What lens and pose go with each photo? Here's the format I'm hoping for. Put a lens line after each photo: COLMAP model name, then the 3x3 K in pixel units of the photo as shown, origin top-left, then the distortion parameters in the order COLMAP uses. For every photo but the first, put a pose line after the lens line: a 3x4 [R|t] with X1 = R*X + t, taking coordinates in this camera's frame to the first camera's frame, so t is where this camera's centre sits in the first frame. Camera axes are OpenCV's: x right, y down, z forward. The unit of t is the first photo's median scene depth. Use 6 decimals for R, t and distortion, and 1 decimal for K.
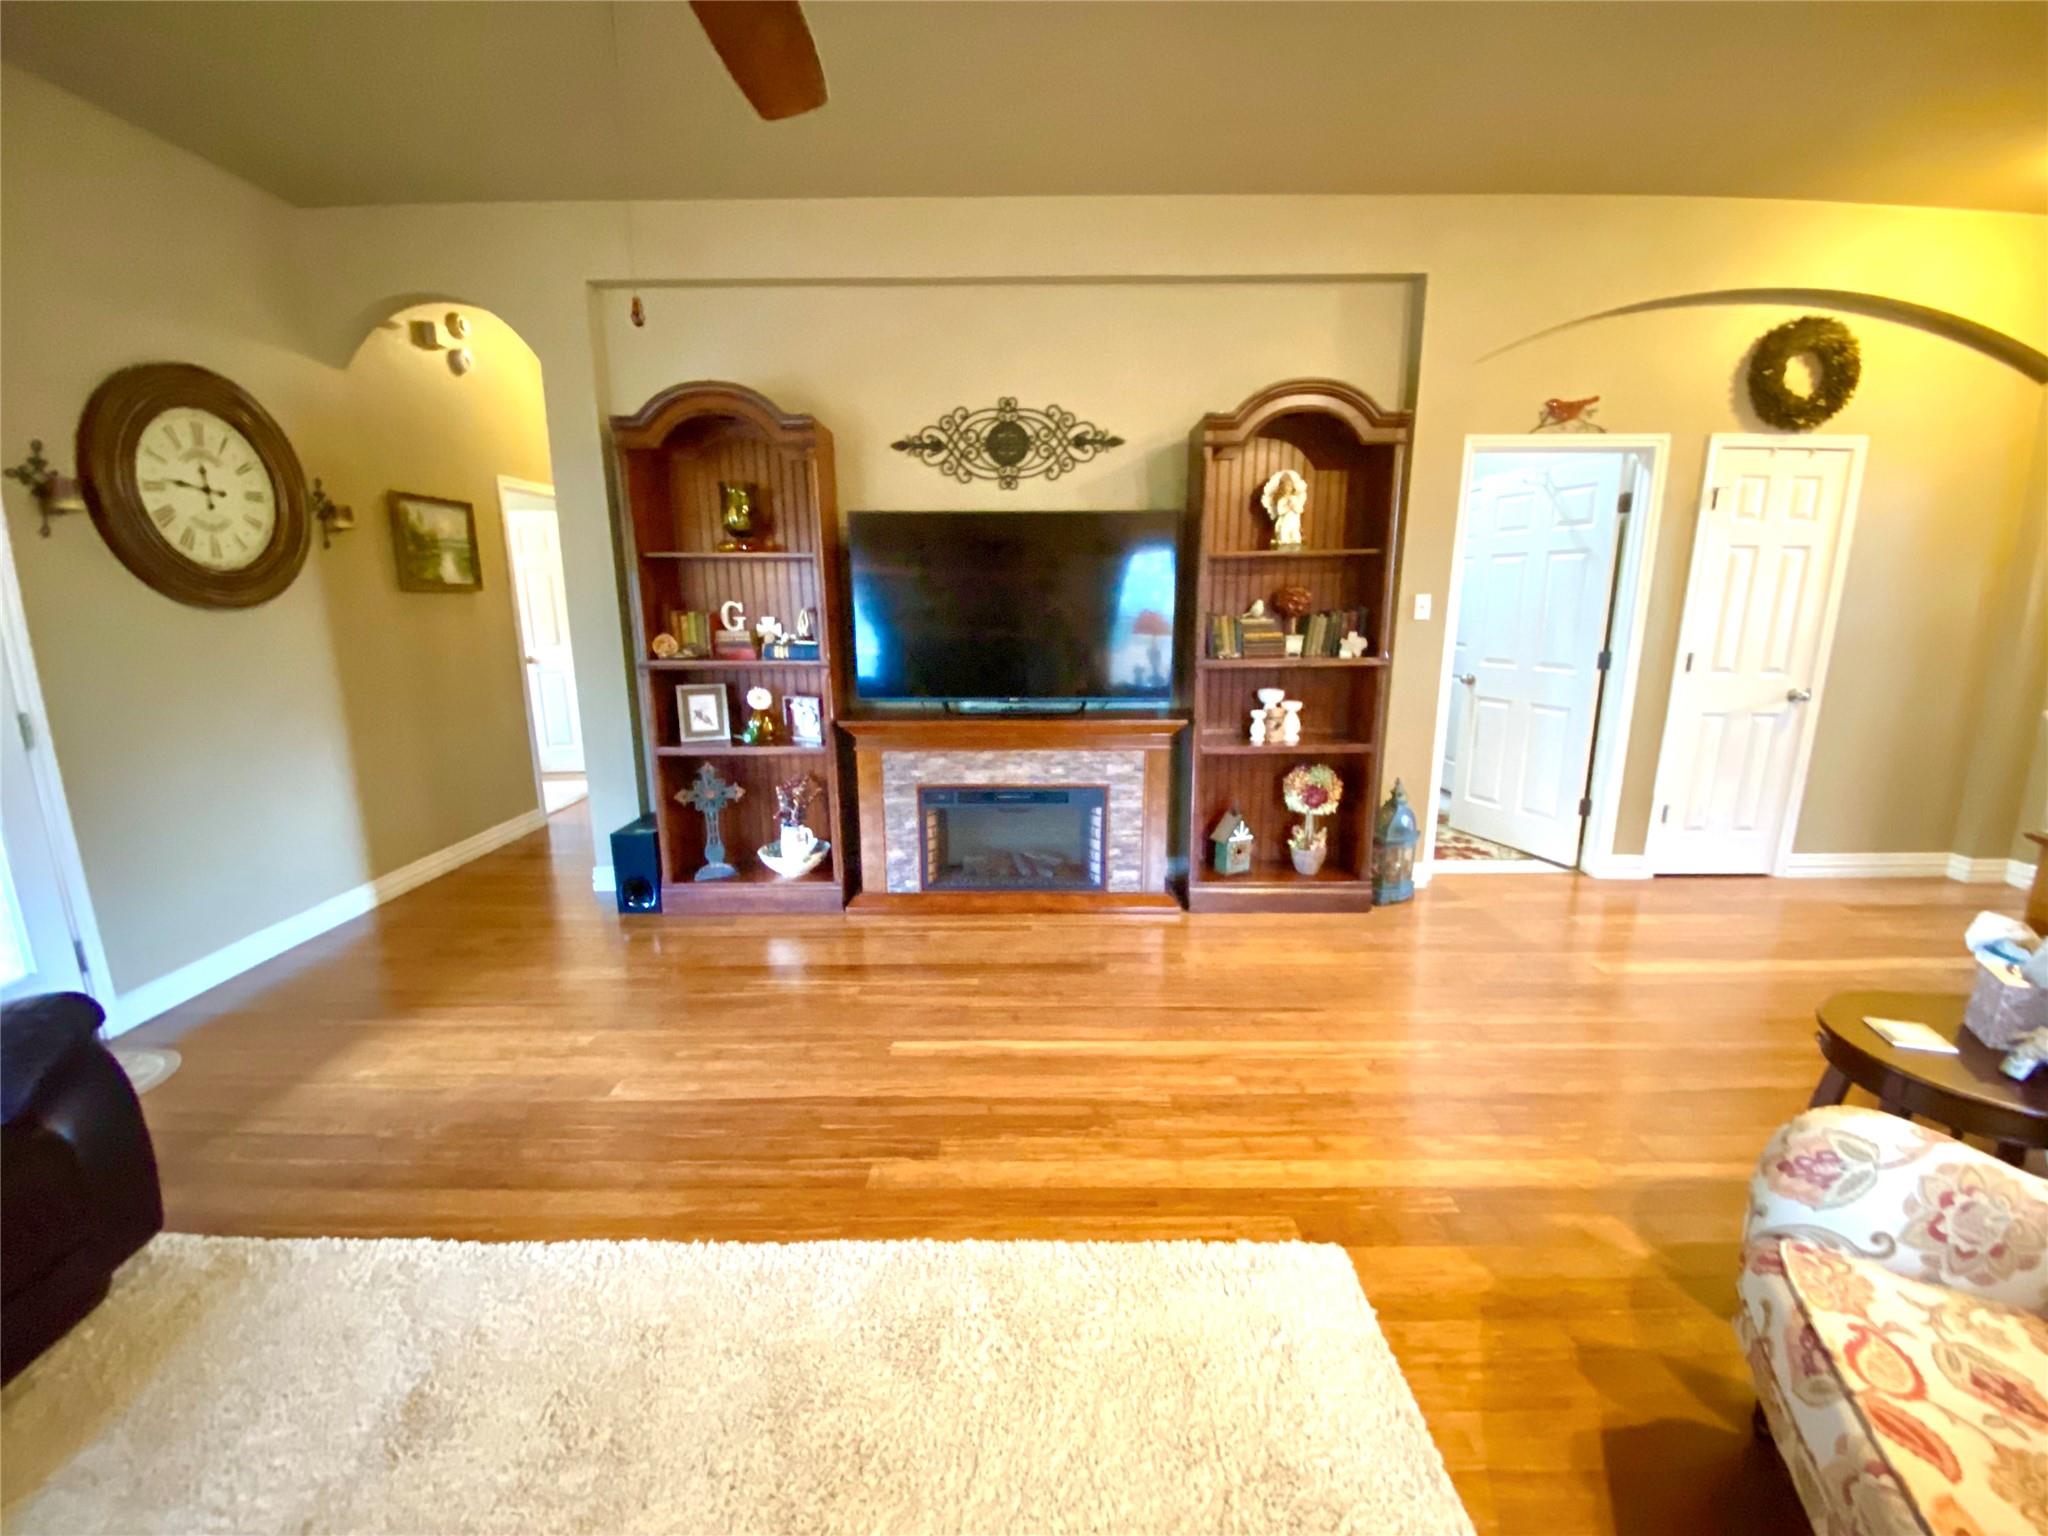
lens RADIAL K [[818.6, 0, 1024.0], [0, 818.6, 768.0], [0, 0, 1]] dist [0.019370, -0.014683]
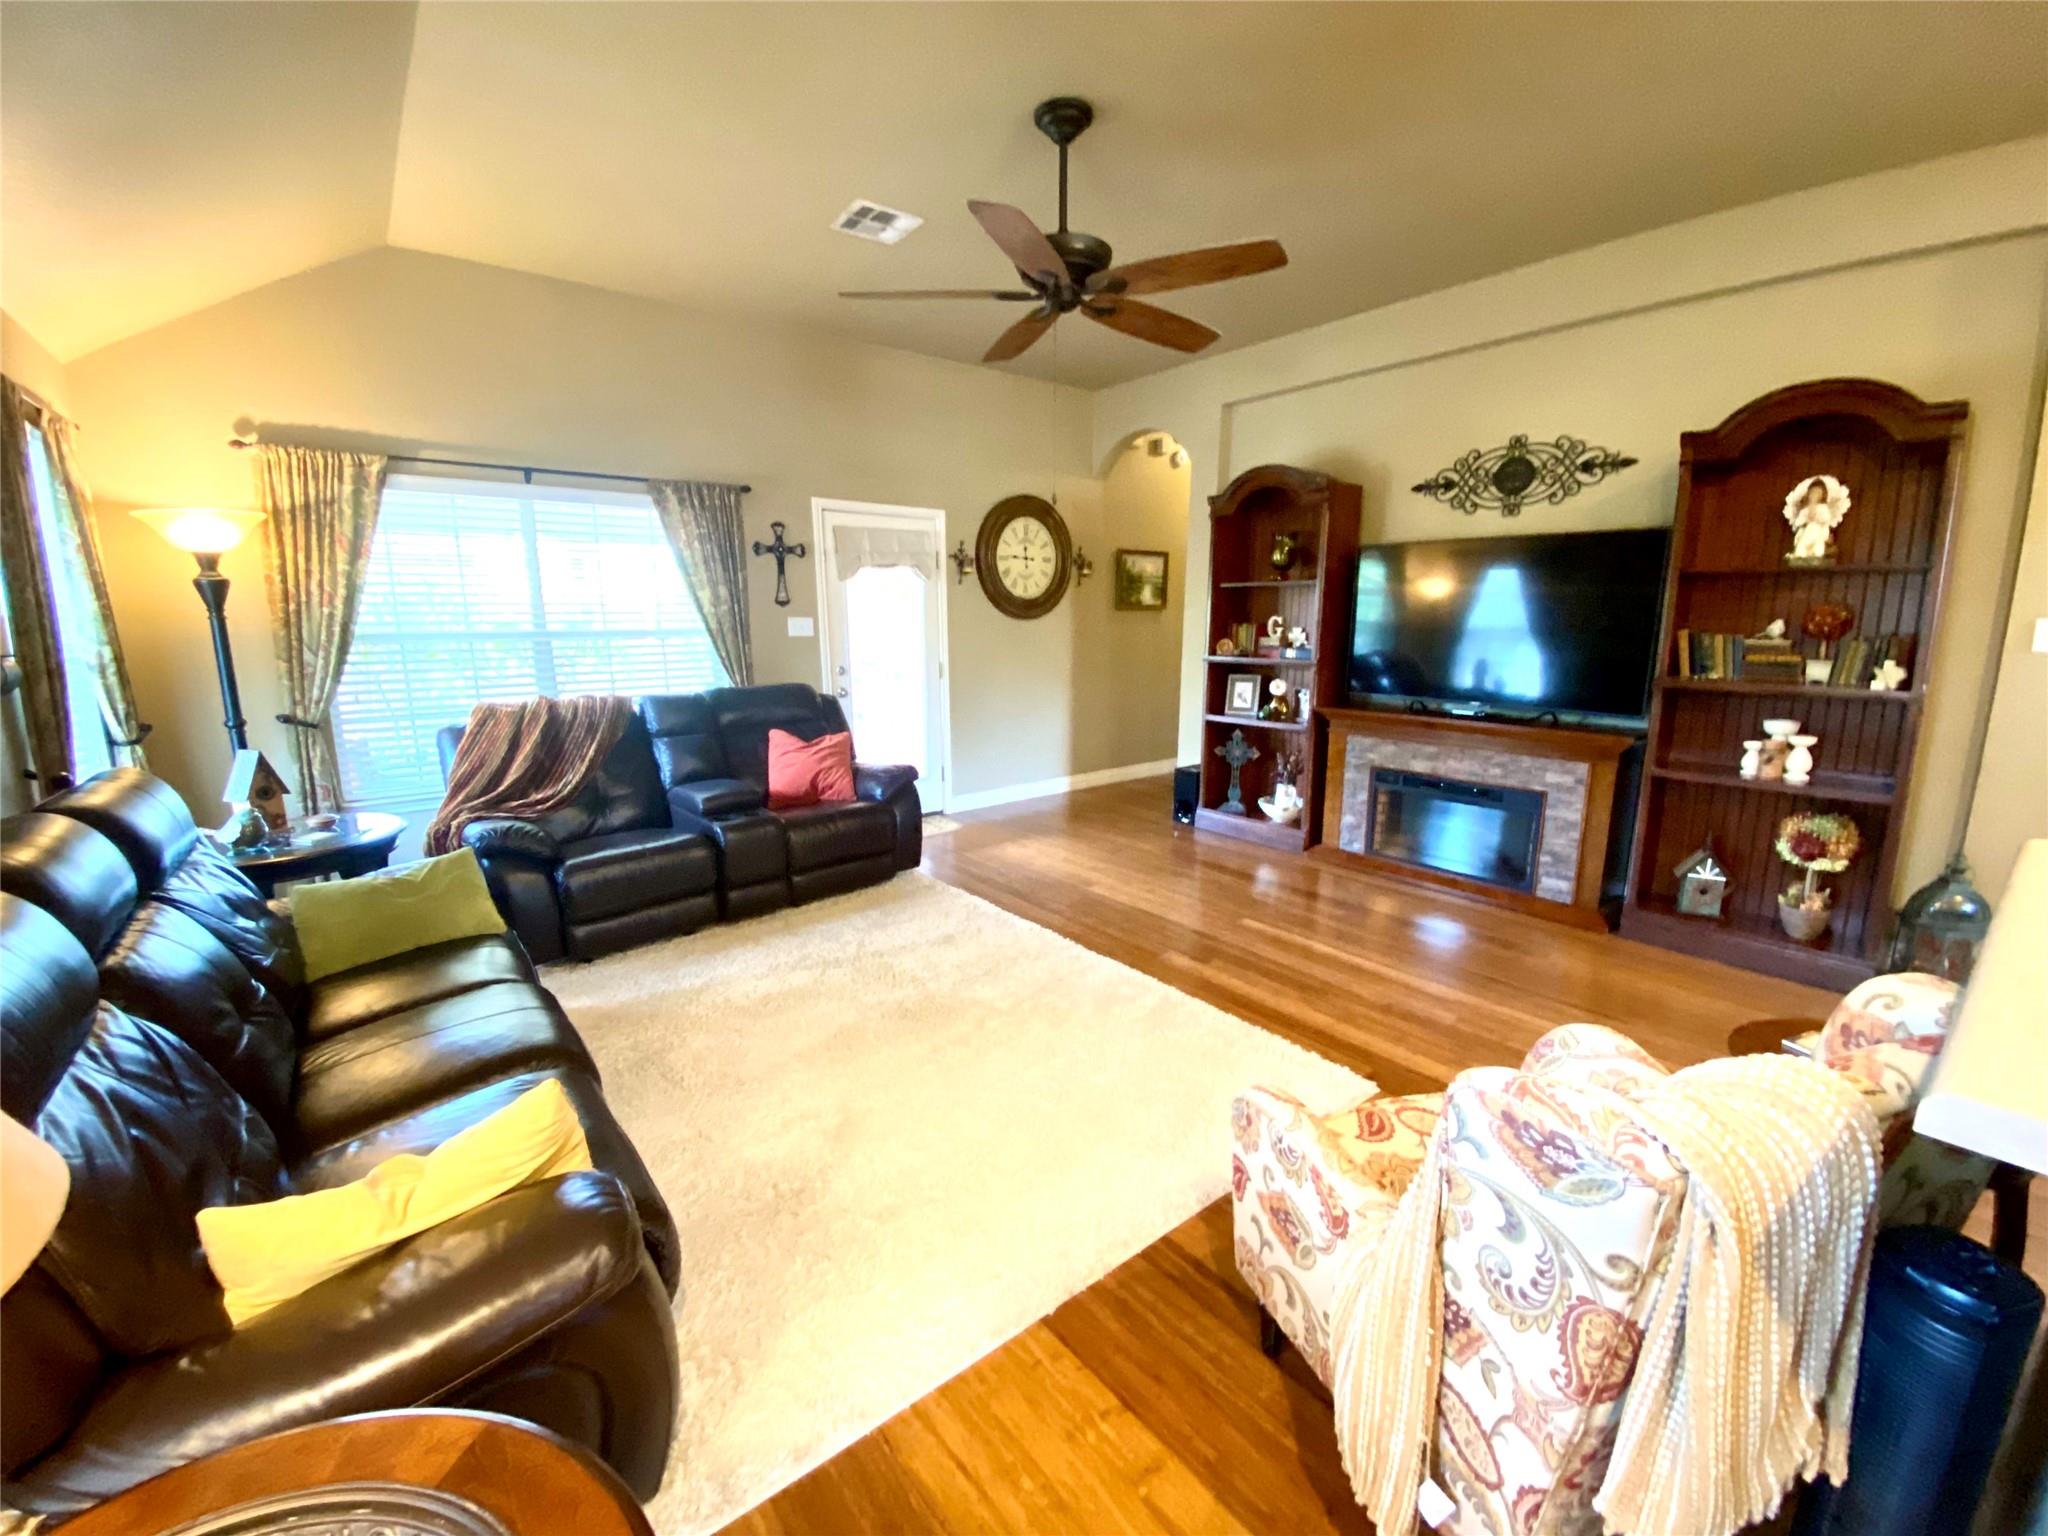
lens RADIAL K [[804.9, 0, 1030.5], [0, 804.9, 772.8], [0, 0, 1]] dist [0.000418, -0.013819]
pose [[0.635720, 0.152363, -0.756734, 0.449746], [-0.158944, 0.985157, 0.064828, 0.033662], [0.755379, 0.079066, 0.650501, -0.168759]]
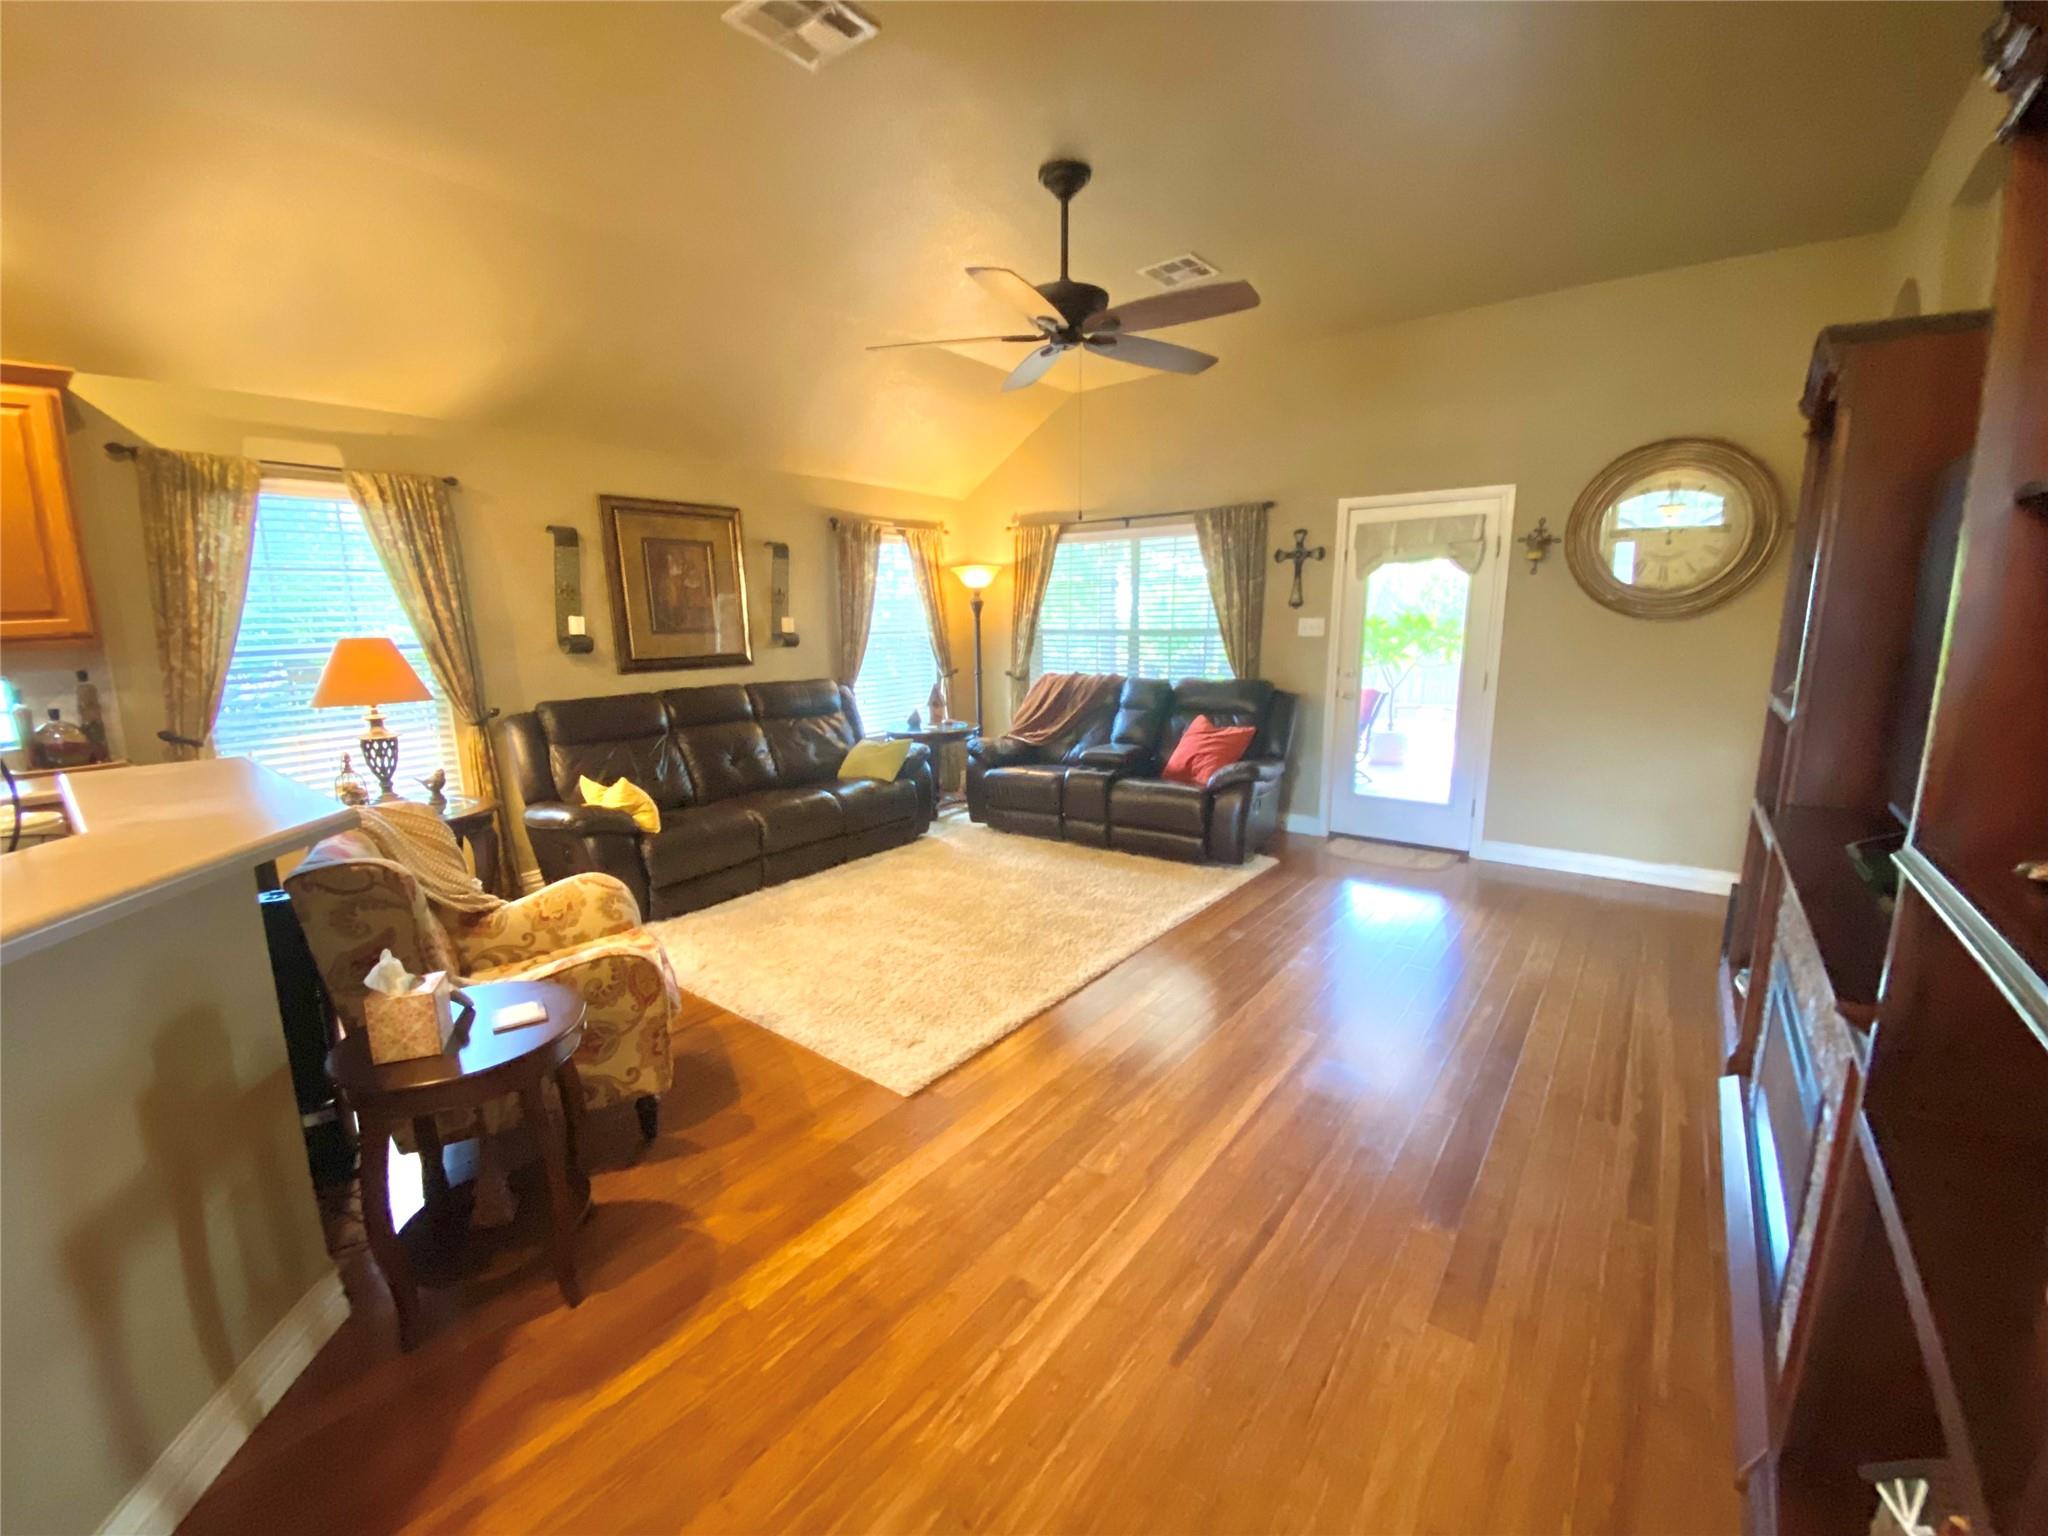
lens RADIAL K [[804.9, 0, 1030.5], [0, 804.9, 772.8], [0, 0, 1]] dist [0.000418, -0.013819]
pose [[-0.591790, 0.162242, -0.789596, 0.576206], [-0.148608, 0.940787, 0.304688, -0.156962], [0.792275, 0.297652, -0.532639, 0.749379]]
